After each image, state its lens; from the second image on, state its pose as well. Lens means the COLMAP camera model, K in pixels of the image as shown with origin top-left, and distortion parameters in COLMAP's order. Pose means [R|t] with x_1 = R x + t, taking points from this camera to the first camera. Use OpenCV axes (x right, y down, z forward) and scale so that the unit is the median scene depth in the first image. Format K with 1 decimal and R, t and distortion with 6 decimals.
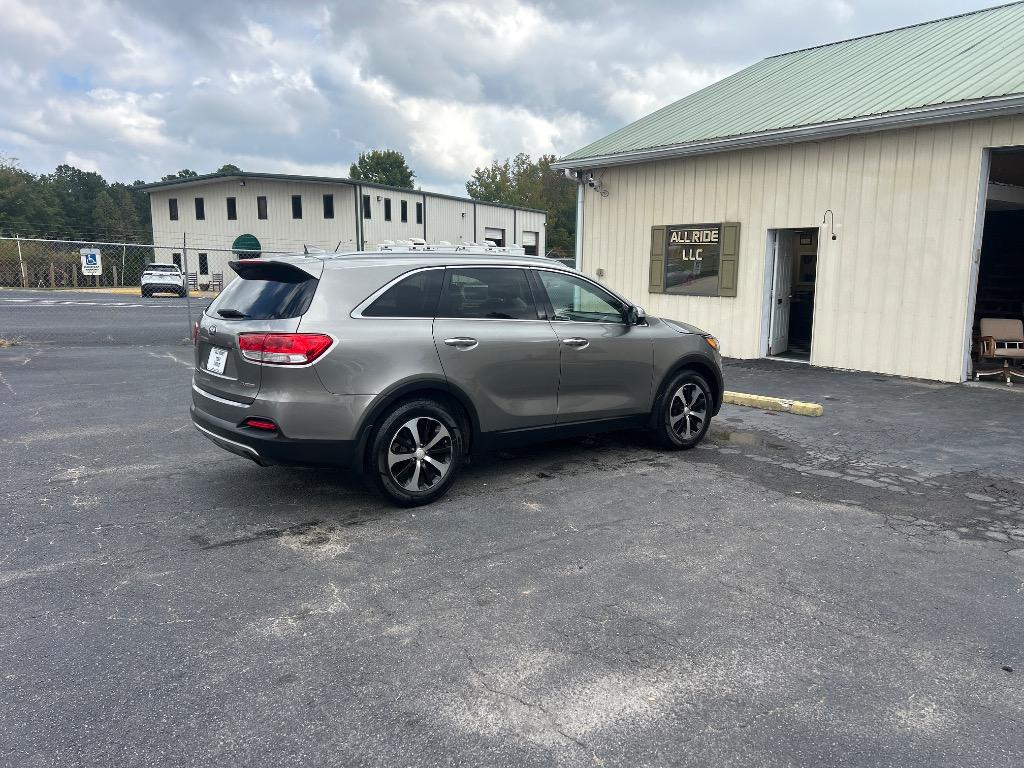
lens RADIAL K [[760.9, 0, 512.0], [0, 760.9, 384.0], [0, 0, 1]] dist [0.051219, -0.052361]
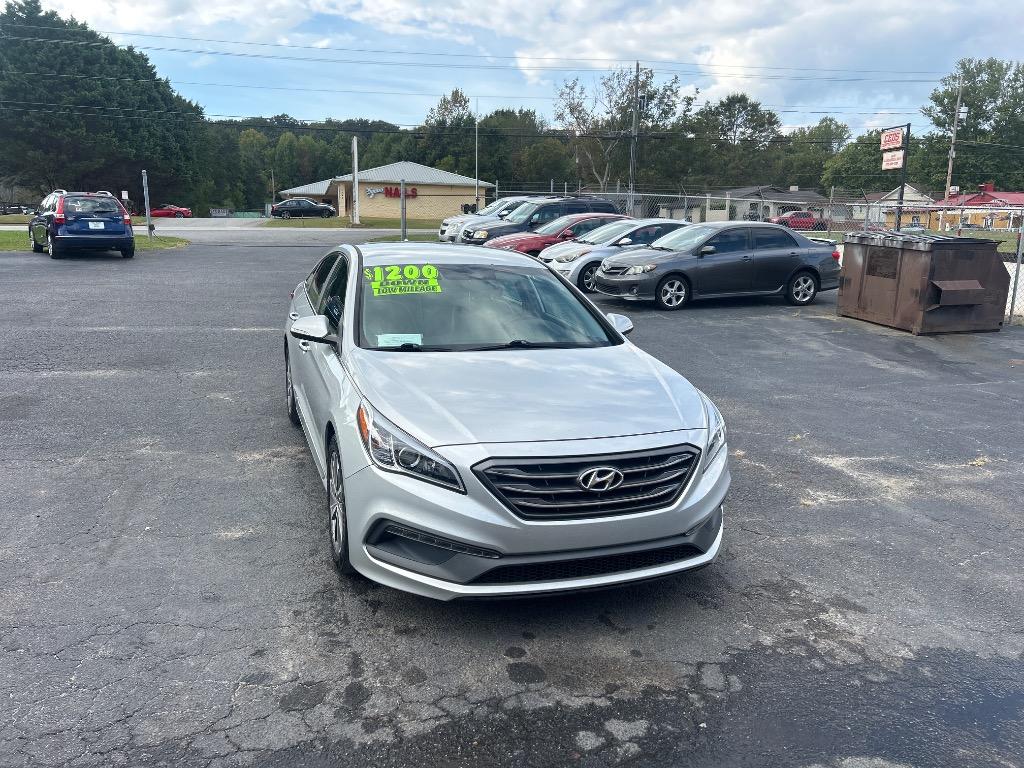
lens RADIAL K [[760.9, 0, 507.9], [0, 760.9, 381.1], [0, 0, 1]] dist [0.064725, -0.074485]
pose [[-0.336446, 0.163566, -0.927389, 0.224374], [-0.166657, 0.958914, 0.229587, -0.075880], [0.926839, 0.231799, -0.295363, 0.514107]]
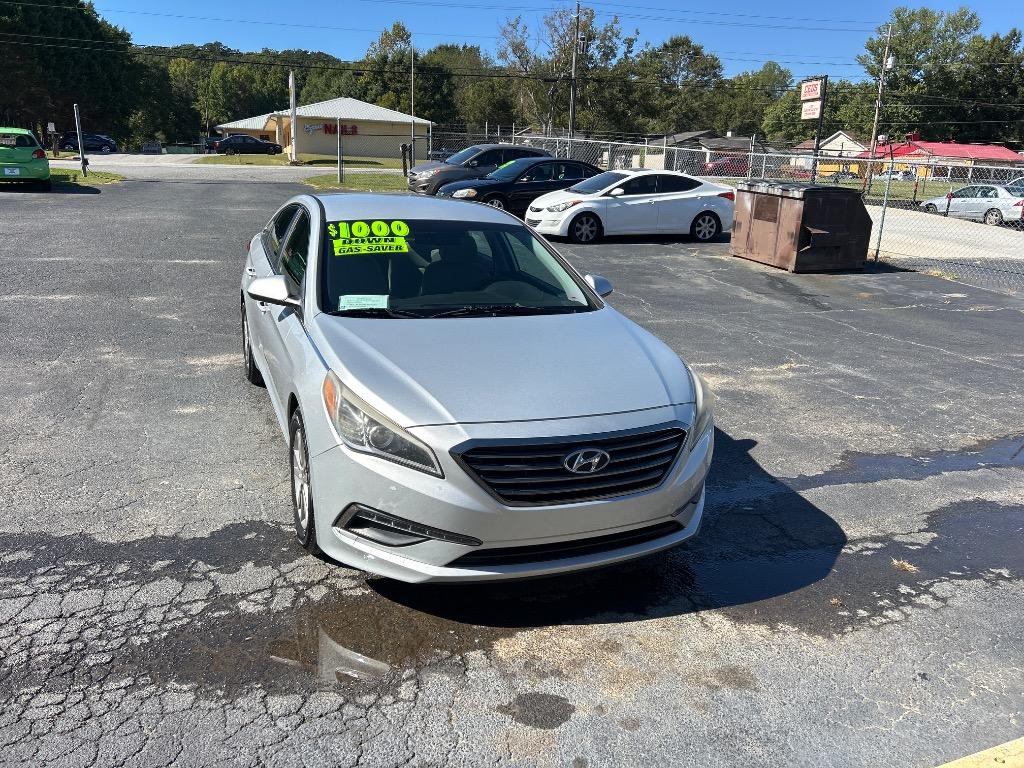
lens RADIAL K [[760.9, 0, 507.9], [0, 760.9, 381.1], [0, 0, 1]] dist [0.064725, -0.074485]
pose [[-0.272409, 0.231013, -0.934038, 0.301742], [-0.185376, 0.939962, 0.286543, -0.086332], [0.944155, 0.251205, -0.213229, 0.566713]]
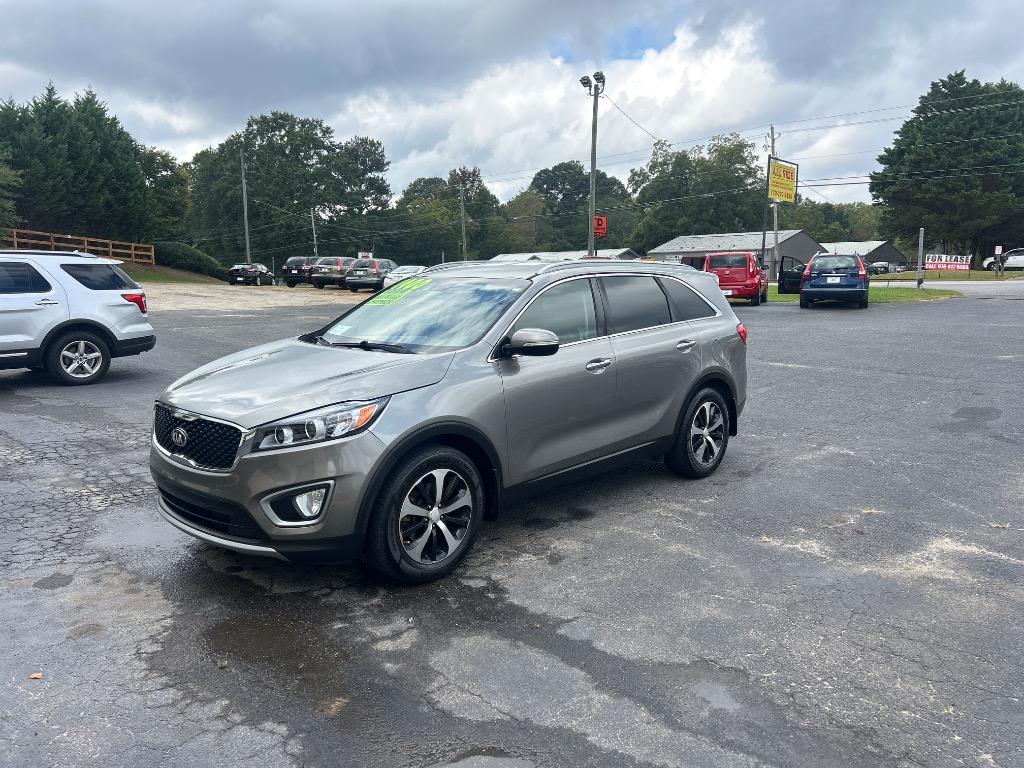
lens RADIAL K [[755.8, 0, 523.7], [0, 755.8, 386.7], [0, 0, 1]] dist [0.052086, -0.054157]
pose [[-0.989266, 0.007423, -0.145939, 0.037219], [-0.035277, 0.957038, 0.287807, -0.122285], [0.141806, 0.289866, -0.946503, 0.813662]]
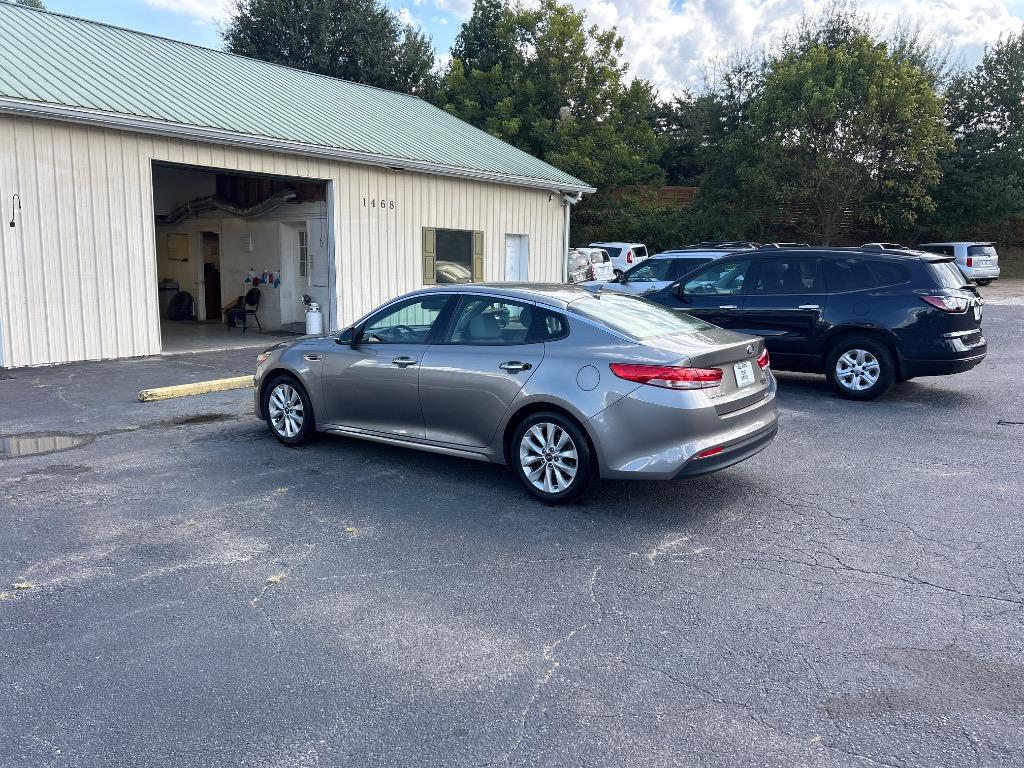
lens RADIAL K [[759.8, 0, 514.0], [0, 759.8, 372.6], [0, 0, 1]] dist [0.058778, -0.061530]
pose [[-0.252502, -0.149197, 0.956025, -0.484427], [0.136298, 0.972705, 0.187799, -0.084309], [-0.957949, 0.177724, -0.225275, 0.512221]]
